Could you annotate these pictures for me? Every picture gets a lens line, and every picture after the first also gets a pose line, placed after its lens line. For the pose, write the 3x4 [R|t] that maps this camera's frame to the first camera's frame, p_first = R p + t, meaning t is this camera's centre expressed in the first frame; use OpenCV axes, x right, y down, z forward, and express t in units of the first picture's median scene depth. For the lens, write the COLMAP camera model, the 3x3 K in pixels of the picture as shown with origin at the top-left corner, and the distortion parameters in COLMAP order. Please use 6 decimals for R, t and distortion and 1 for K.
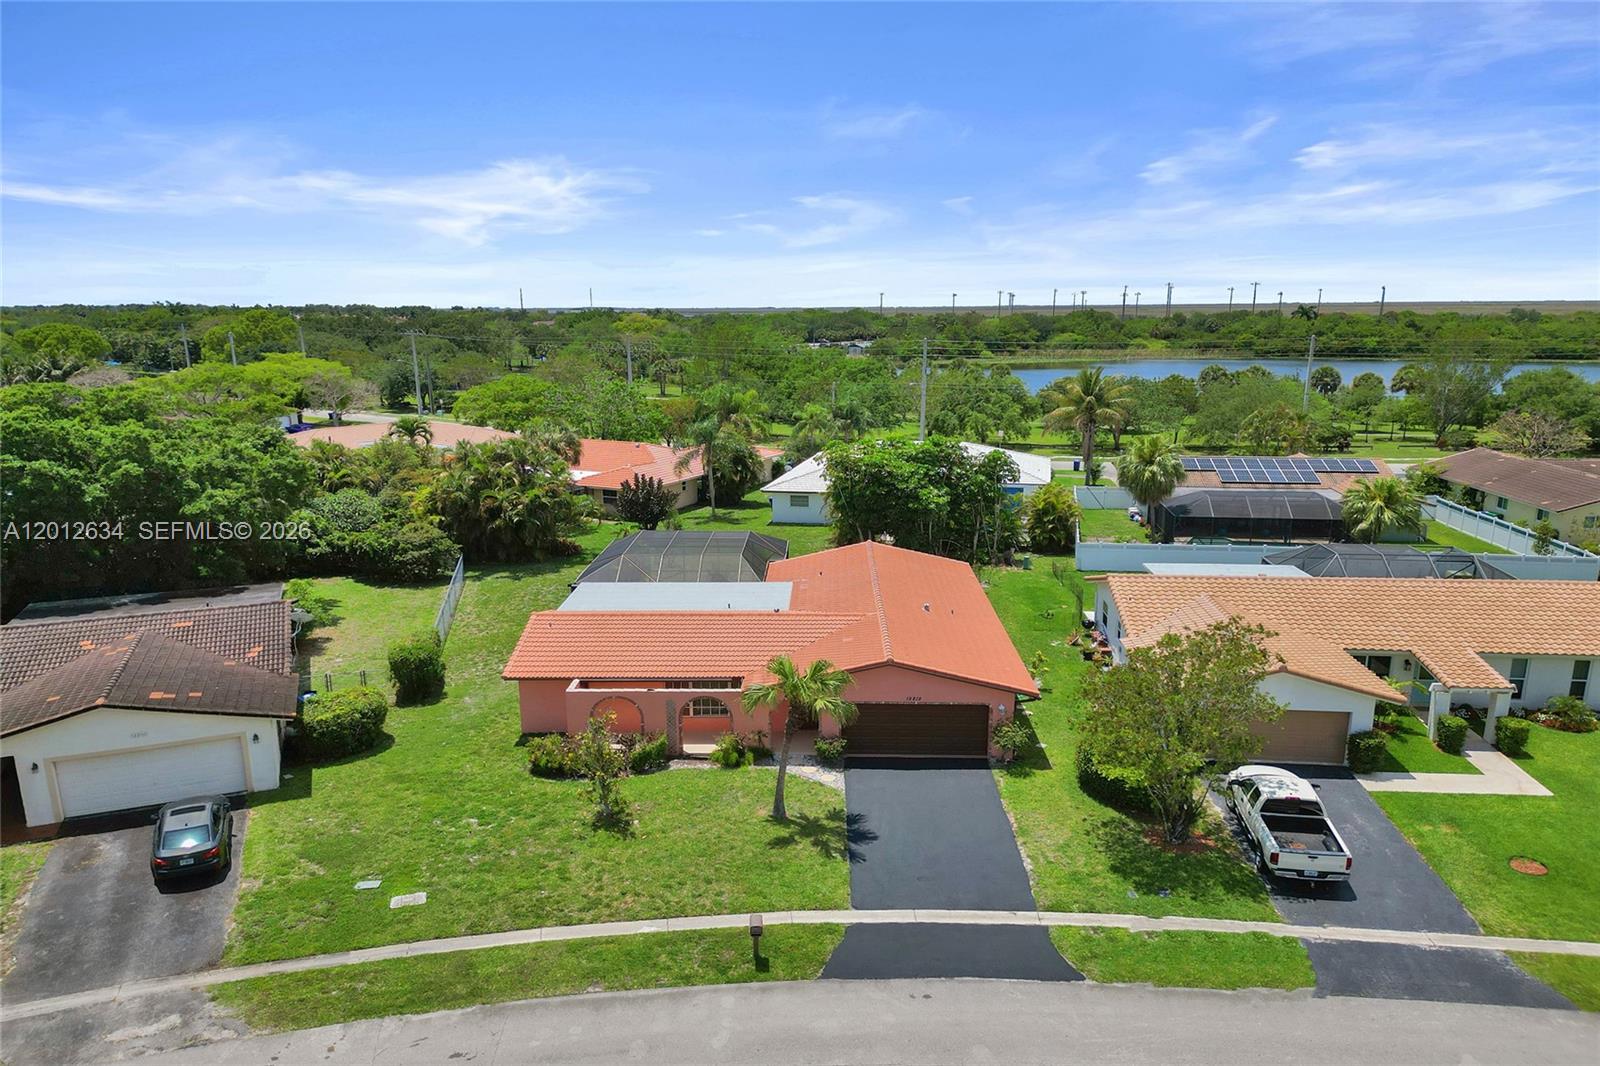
lens RADIAL K [[1114.6, 0, 797.3], [0, 1114.6, 555.8], [0, 0, 1]] dist [0.064312, -0.060592]
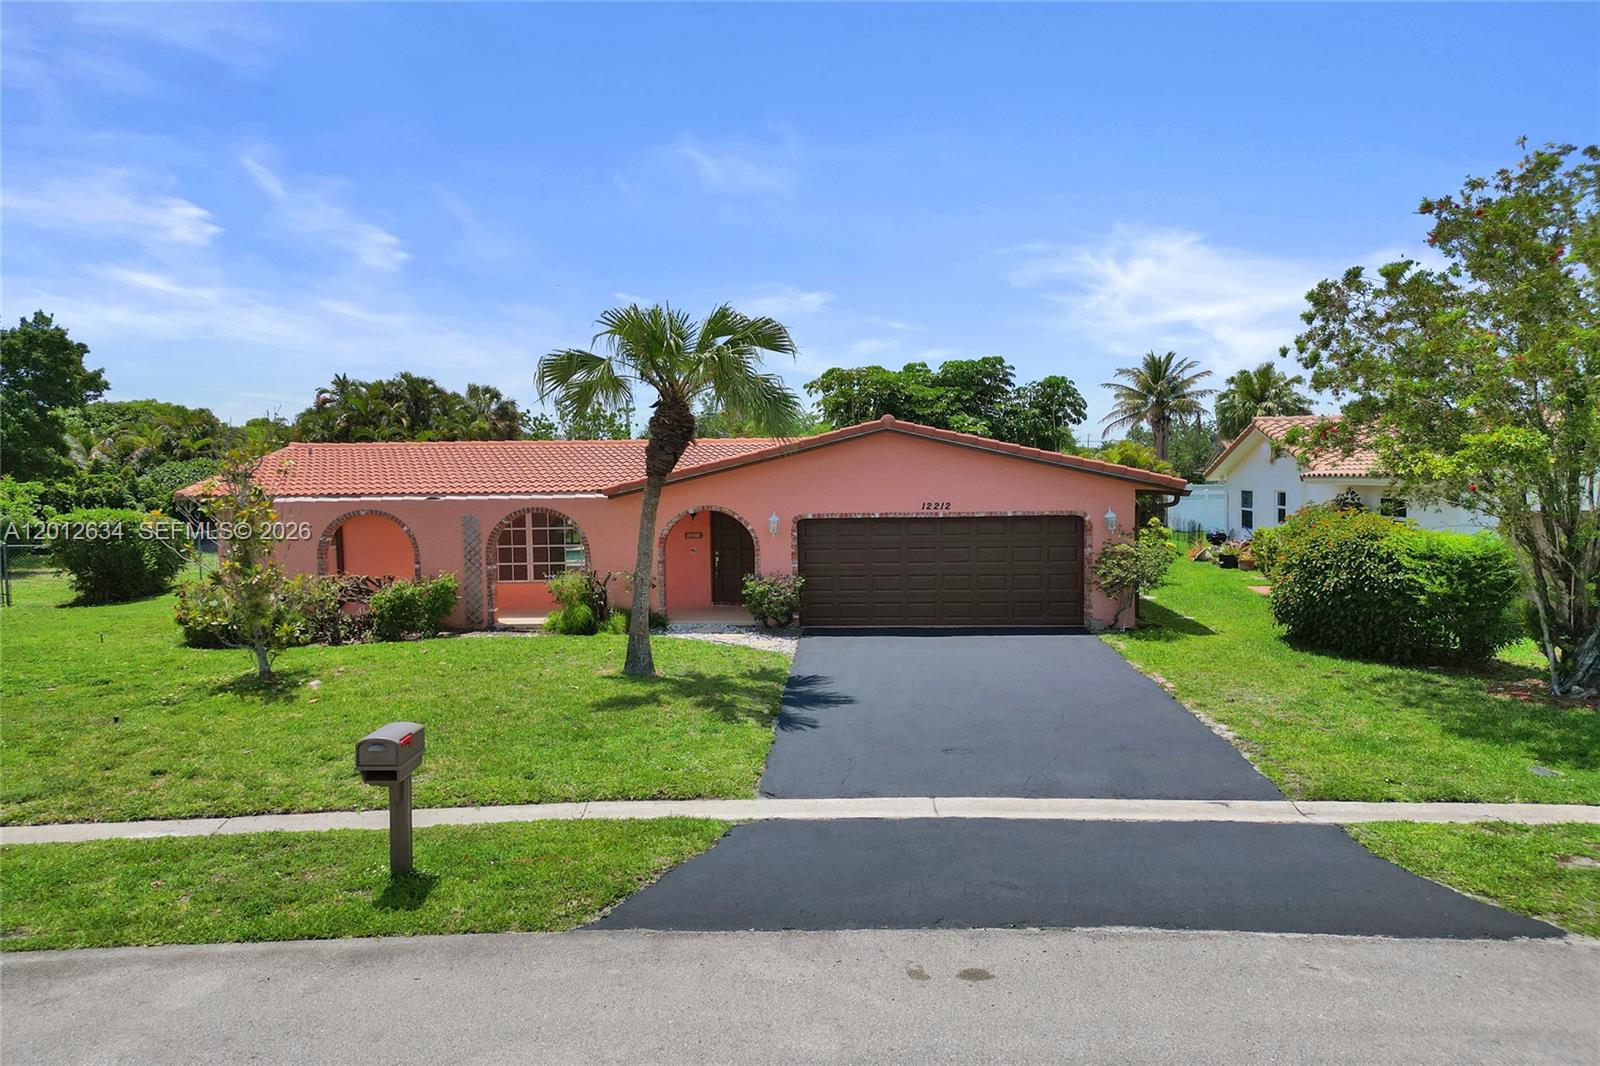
lens RADIAL K [[1114.6, 0, 797.0], [0, 1114.6, 544.3], [0, 0, 1]] dist [0.064312, -0.060592]
pose [[0.999468, -0.006458, -0.031967, 0.056901], [0.001416, 0.987868, -0.155289, 0.227563], [0.032582, 0.155161, 0.987352, 0.497294]]
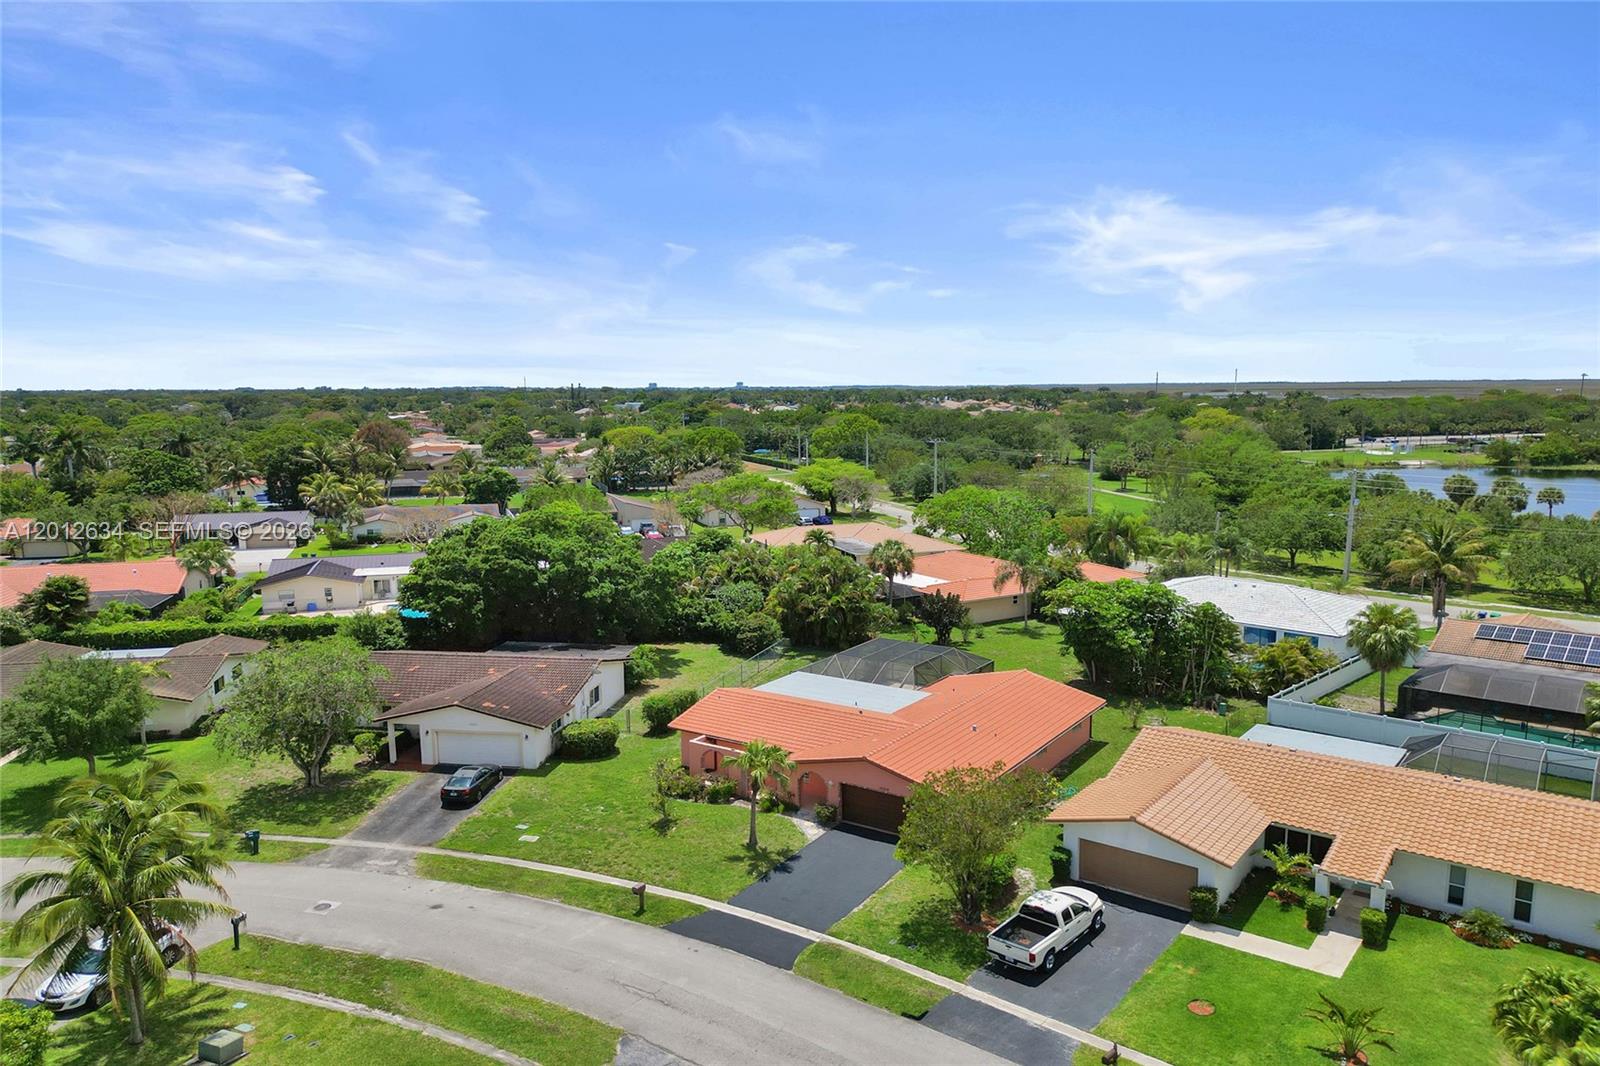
lens RADIAL K [[1114.6, 0, 800.9], [0, 1114.6, 536.3], [0, 0, 1]] dist [0.064312, -0.060592]
pose [[0.845523, 0.069030, -0.529458, 0.737705], [-0.112419, 0.992395, -0.050141, -0.102939], [0.521970, 0.101917, 0.846853, -0.265497]]
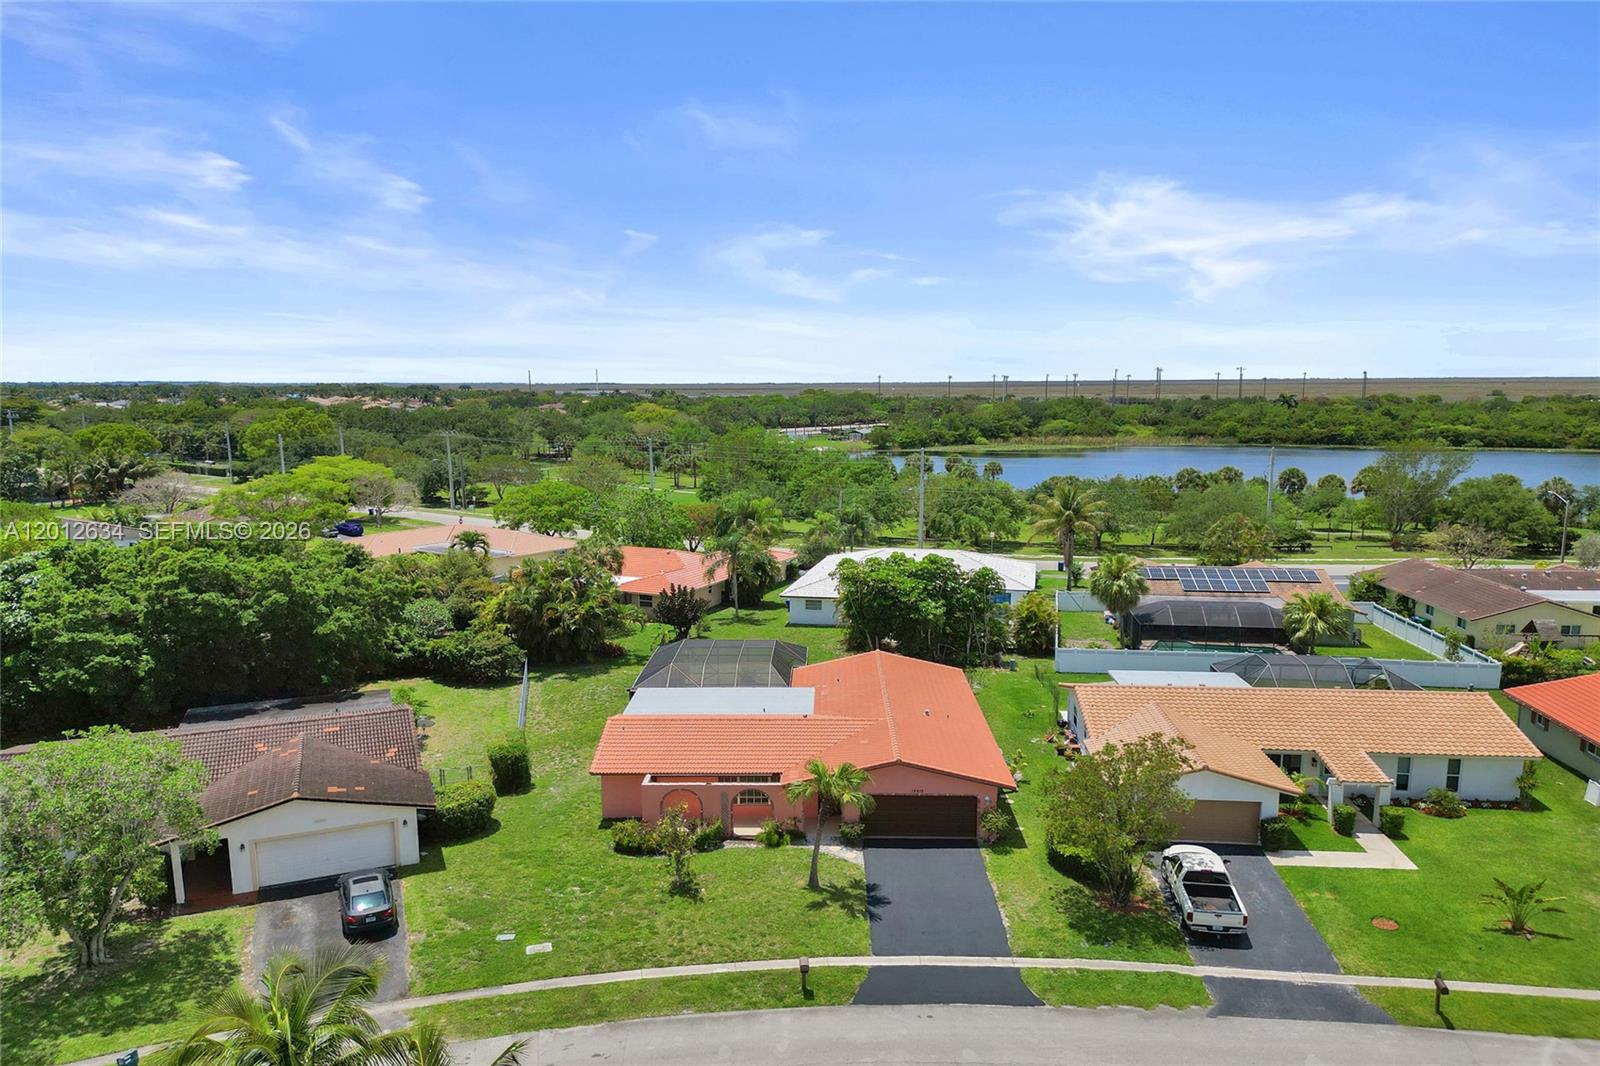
lens RADIAL K [[1114.6, 0, 797.0], [0, 1114.6, 530.6], [0, 0, 1]] dist [0.064312, -0.060592]
pose [[1.000000, -0.000191, 0.000313, -0.032507], [0.000218, 0.996220, -0.086861, -0.055664], [-0.000295, 0.086861, 0.996220, -0.290089]]
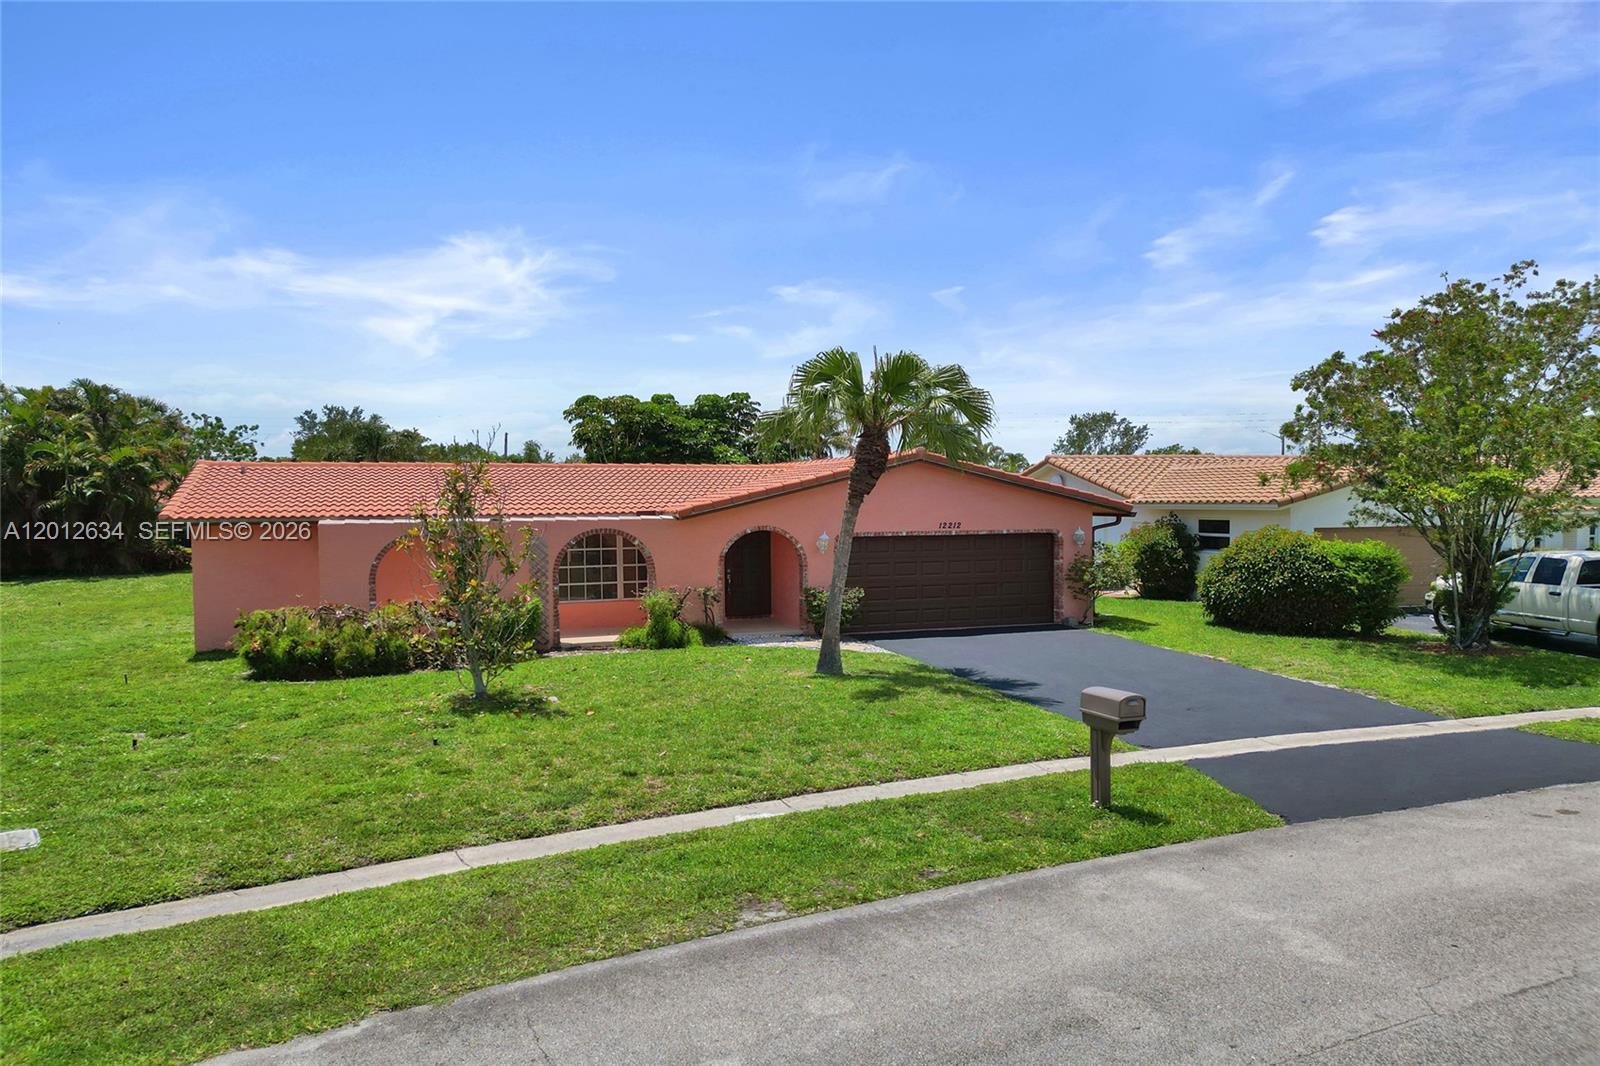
lens RADIAL K [[1114.6, 0, 801.0], [0, 1114.6, 537.1], [0, 0, 1]] dist [0.064312, -0.060592]
pose [[0.931237, -0.014602, 0.364120, -0.193104], [0.081844, 0.982051, -0.169934, 0.232436], [-0.355103, 0.188050, 0.915718, 0.481753]]
